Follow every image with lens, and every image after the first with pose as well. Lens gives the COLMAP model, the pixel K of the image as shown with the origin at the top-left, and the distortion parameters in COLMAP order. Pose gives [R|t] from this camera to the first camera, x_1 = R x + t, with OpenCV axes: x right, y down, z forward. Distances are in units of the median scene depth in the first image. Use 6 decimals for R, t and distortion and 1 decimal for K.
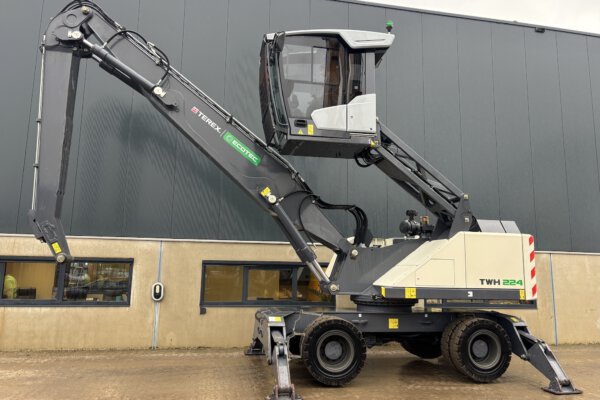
lens RADIAL K [[455.8, 0, 289.6], [0, 455.8, 199.3], [0, 0, 1]] dist [0.032610, -0.040615]
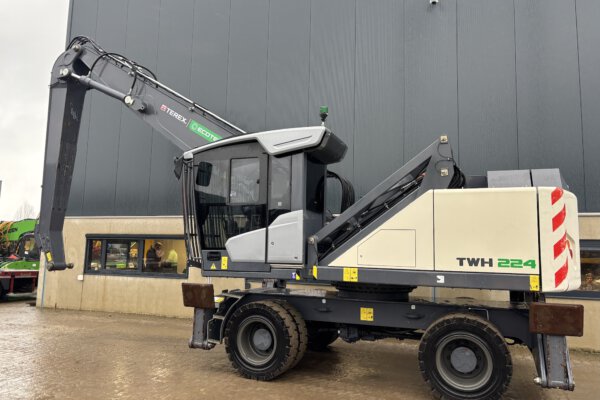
lens RADIAL K [[455.8, 0, 291.5], [0, 455.8, 189.5], [0, 0, 1]] dist [0.032610, -0.040615]
pose [[0.849344, -0.064884, -0.523836, 0.563135], [0.082096, 0.996578, 0.009670, 0.046756], [0.521416, -0.051218, 0.851764, 0.298347]]
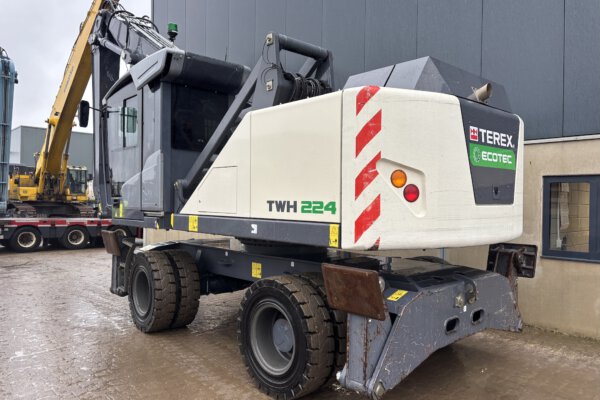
lens RADIAL K [[455.8, 0, 300.3], [0, 455.8, 201.7], [0, 0, 1]] dist [0.032610, -0.040615]
pose [[0.539676, -0.007449, -0.841840, 0.845011], [0.141371, 0.986563, 0.081899, 0.138578], [0.829918, -0.163211, 0.533478, 0.757460]]
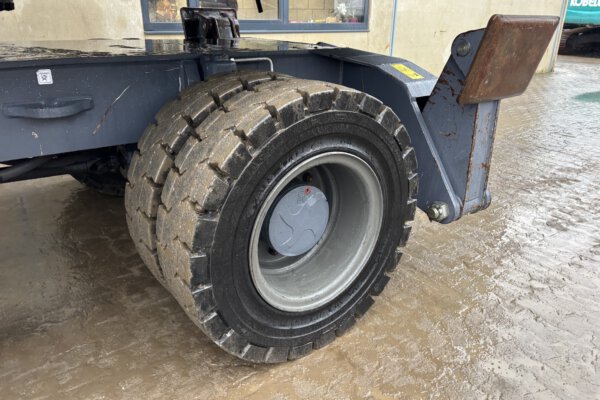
lens RADIAL K [[455.8, 0, 302.7], [0, 455.8, 203.6], [0, 0, 1]] dist [0.032610, -0.040615]
pose [[0.894986, -0.175737, 0.410019, 0.324415], [-0.078379, 0.842887, 0.532352, 0.200377], [-0.439154, -0.508585, 0.740598, 0.831270]]
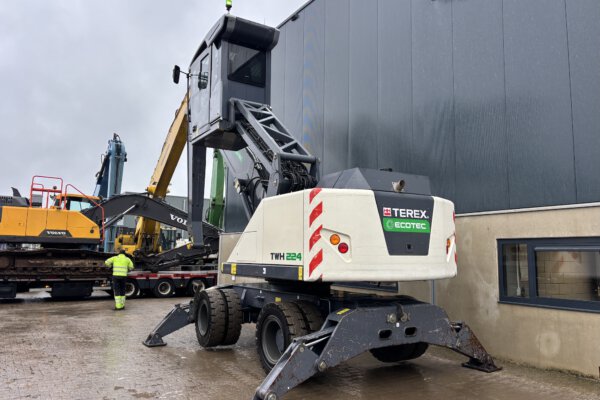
lens RADIAL K [[455.8, 0, 295.3], [0, 455.8, 192.7], [0, 0, 1]] dist [0.032610, -0.040615]
pose [[0.375028, -0.139974, -0.916385, 1.182104], [0.152509, 0.984381, -0.087946, 0.145268], [0.914382, -0.106775, 0.390518, 0.726910]]
